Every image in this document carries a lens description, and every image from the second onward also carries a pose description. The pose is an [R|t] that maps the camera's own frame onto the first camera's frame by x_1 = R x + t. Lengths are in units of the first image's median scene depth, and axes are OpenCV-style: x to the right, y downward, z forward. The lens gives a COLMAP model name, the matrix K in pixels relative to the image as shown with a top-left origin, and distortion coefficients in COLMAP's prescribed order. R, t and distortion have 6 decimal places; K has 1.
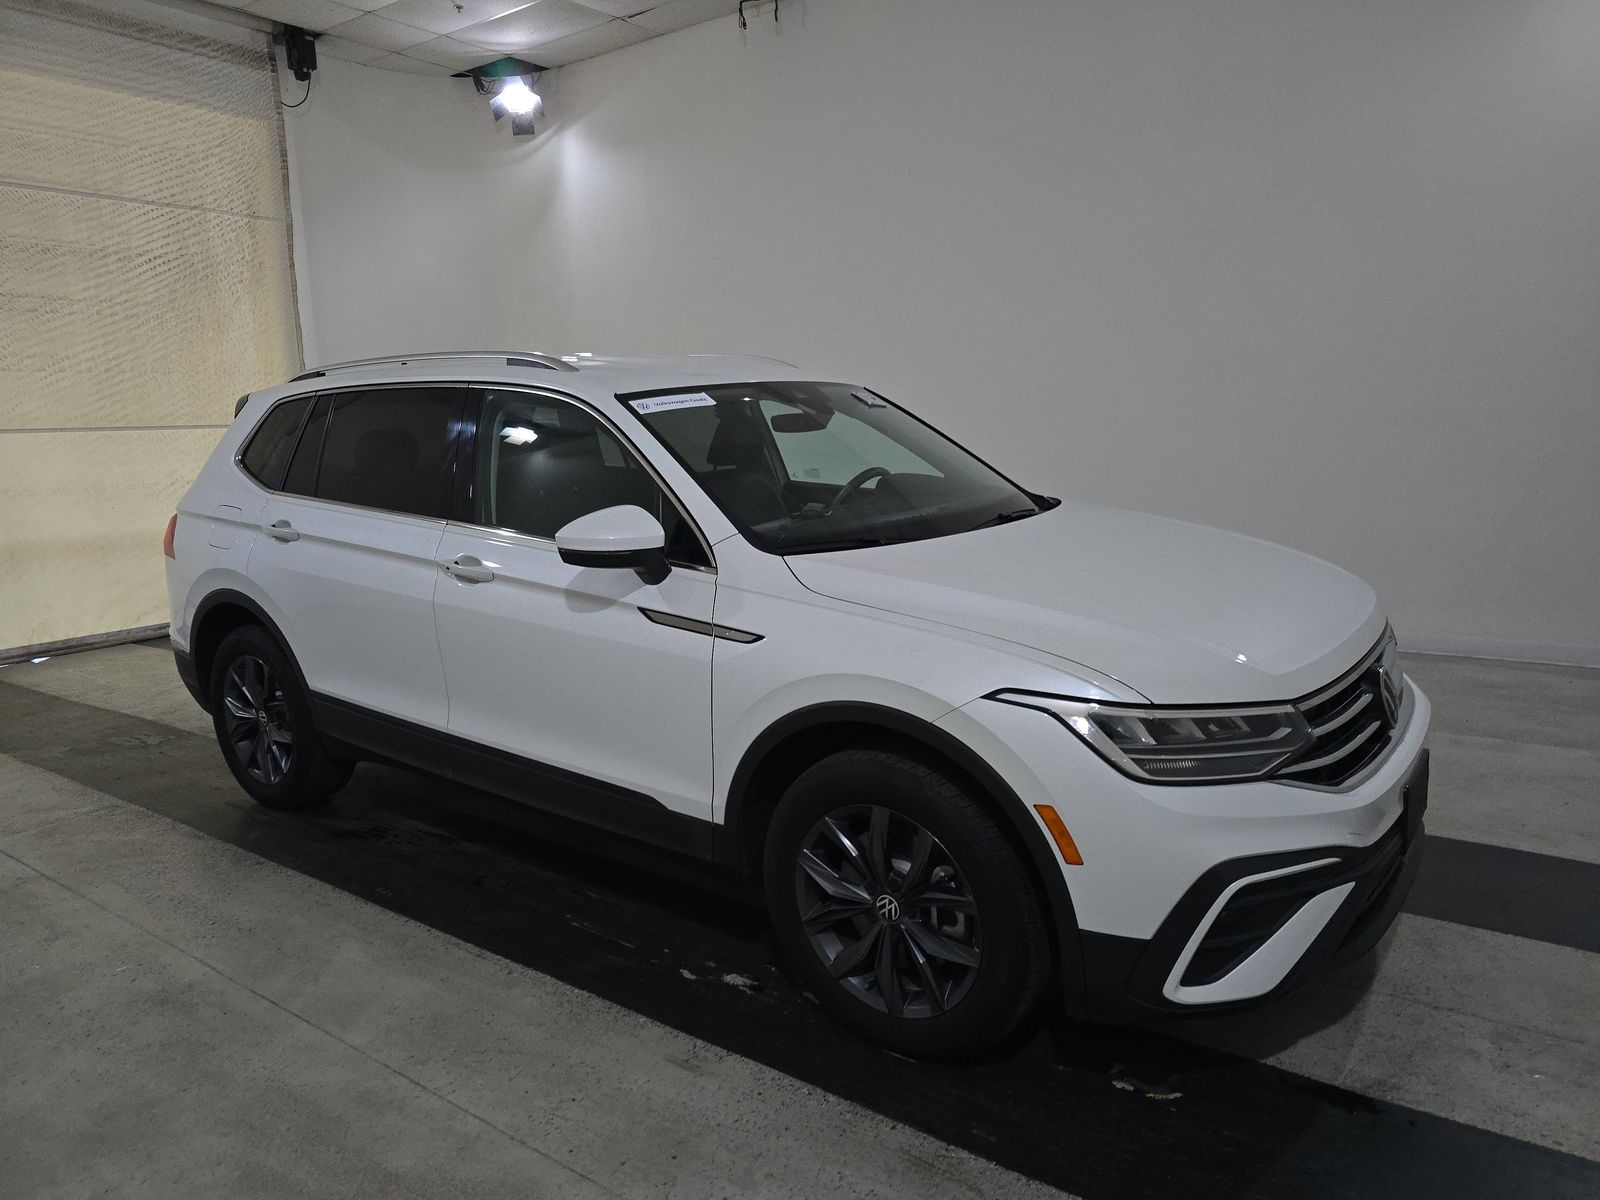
lens RADIAL K [[1058.6, 0, 787.3], [0, 1058.6, 583.3], [0, 0, 1]] dist [0.068381, -0.055751]
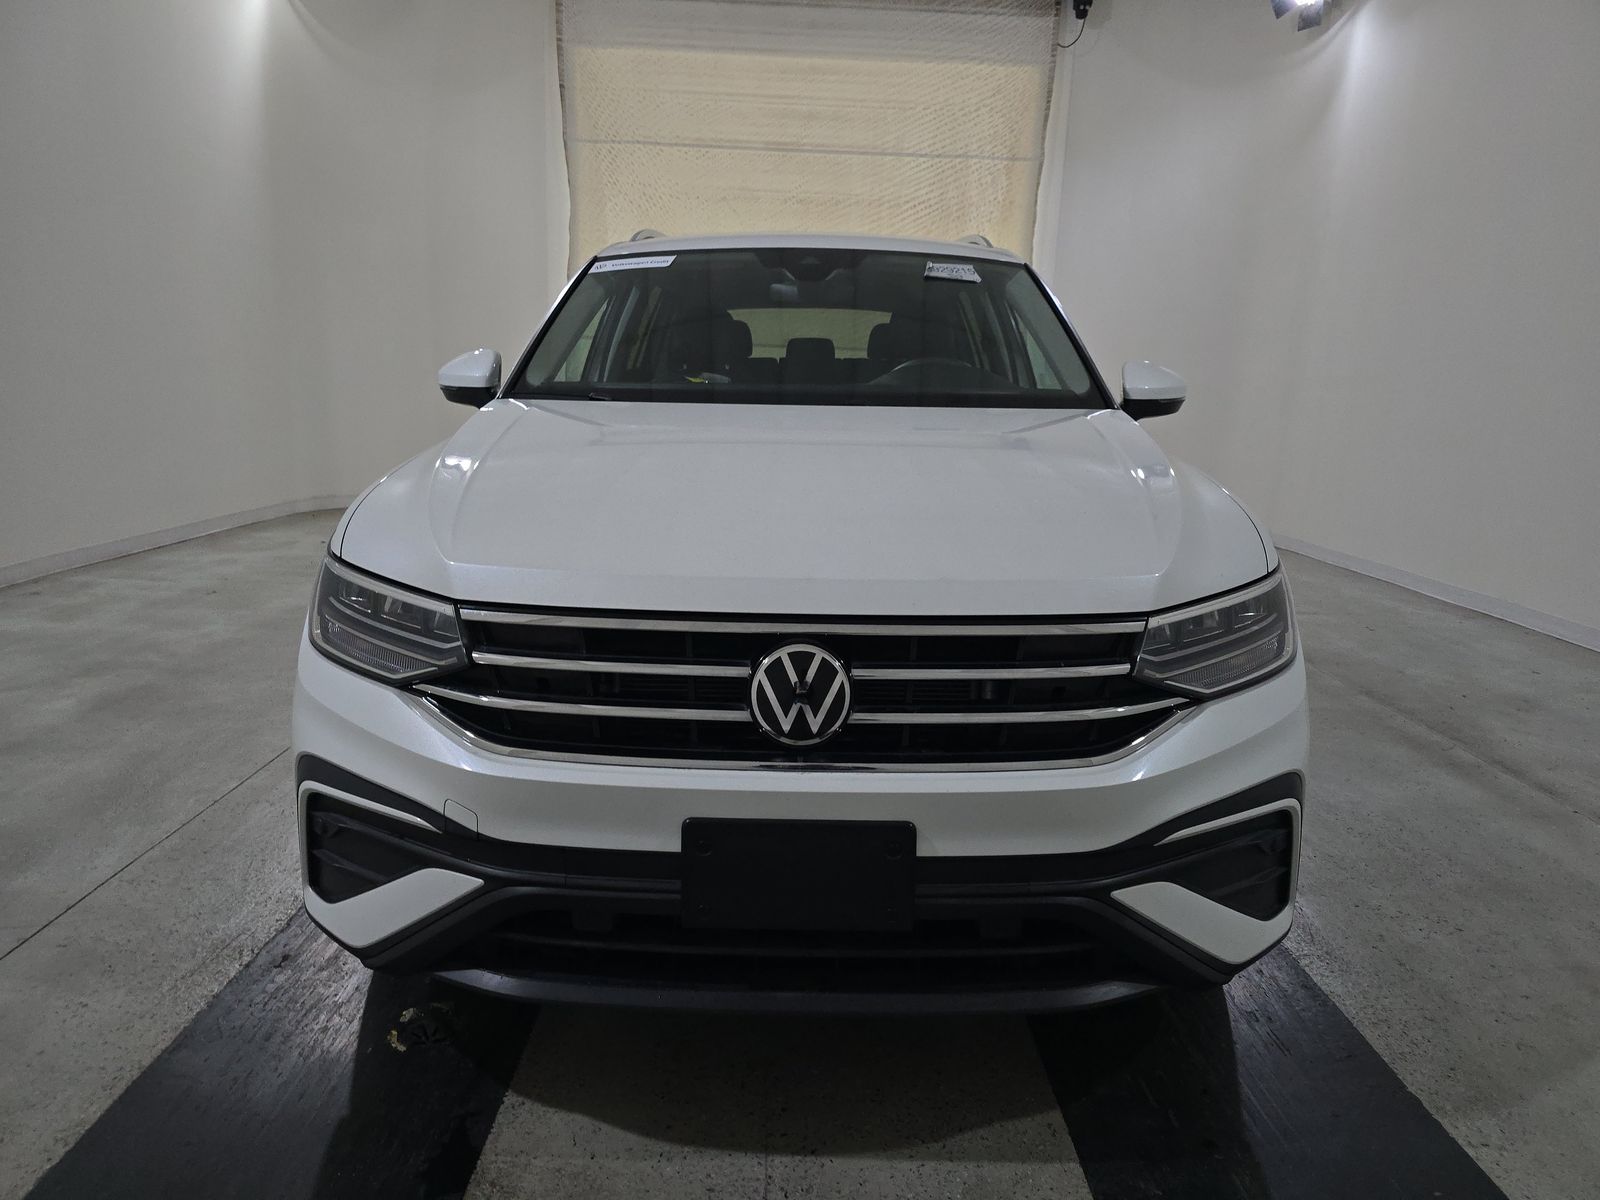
lens RADIAL K [[1069.0, 0, 799.8], [0, 1069.0, 583.4], [0, 0, 1]] dist [0.055516, -0.062049]
pose [[0.598935, 0.199671, -0.775505, 0.326433], [-0.179185, 0.977277, 0.113234, -0.007476], [0.780493, 0.071139, 0.621104, 0.202253]]
